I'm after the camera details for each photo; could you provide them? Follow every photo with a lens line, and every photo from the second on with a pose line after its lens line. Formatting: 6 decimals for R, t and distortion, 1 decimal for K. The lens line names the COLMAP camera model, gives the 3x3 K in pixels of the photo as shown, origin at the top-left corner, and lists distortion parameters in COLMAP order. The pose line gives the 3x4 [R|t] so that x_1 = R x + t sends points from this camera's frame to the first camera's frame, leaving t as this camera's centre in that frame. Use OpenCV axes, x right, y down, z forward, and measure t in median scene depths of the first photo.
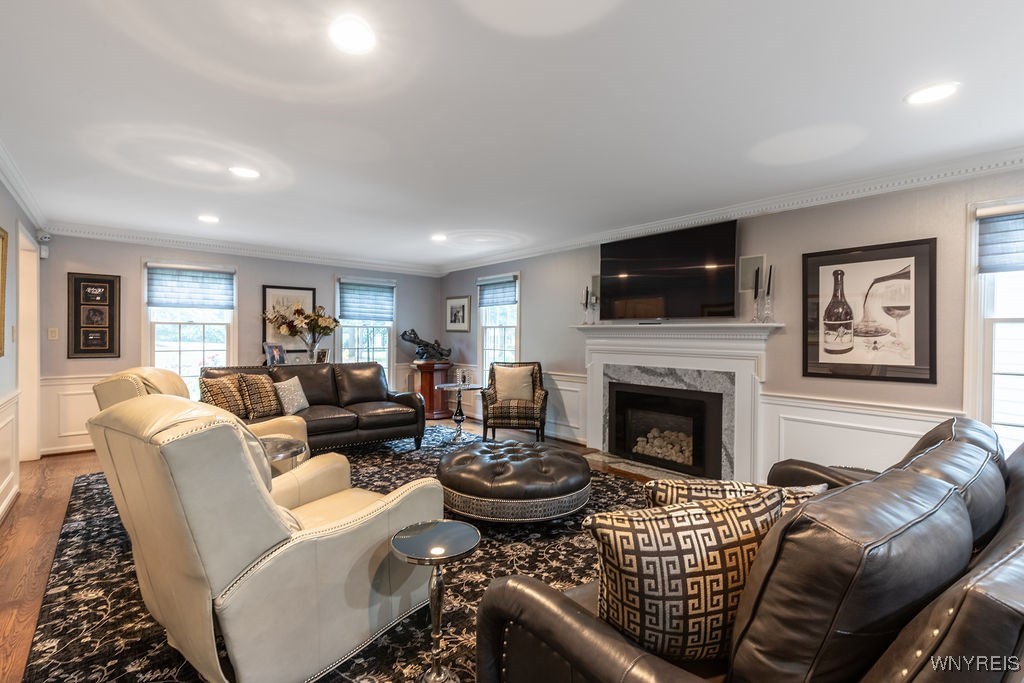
lens RADIAL K [[470.3, 0, 513.4], [0, 470.3, 336.1], [0, 0, 1]] dist [0.009910, -0.000539]
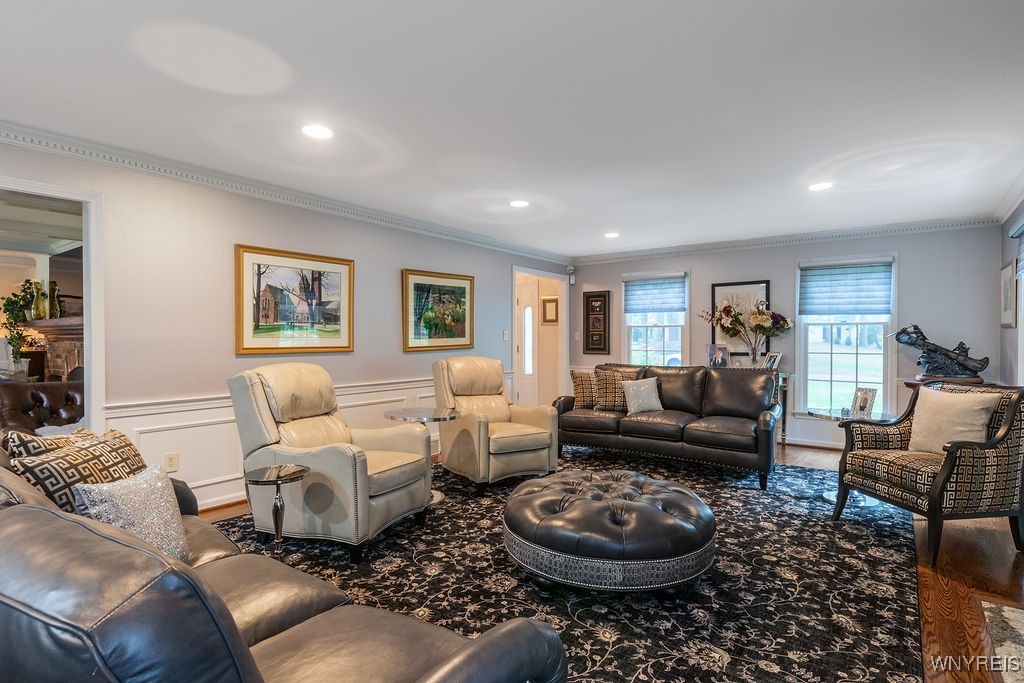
lens RADIAL K [[520.8, 0, 512.8], [0, 520.8, 345.3], [0, 0, 1]] dist [-0.000559, 0.000321]
pose [[0.224920, 0.009820, -0.974328, 0.405685], [0.003570, 0.999934, 0.010902, 0.003958], [0.974371, -0.005931, 0.224870, 0.351764]]
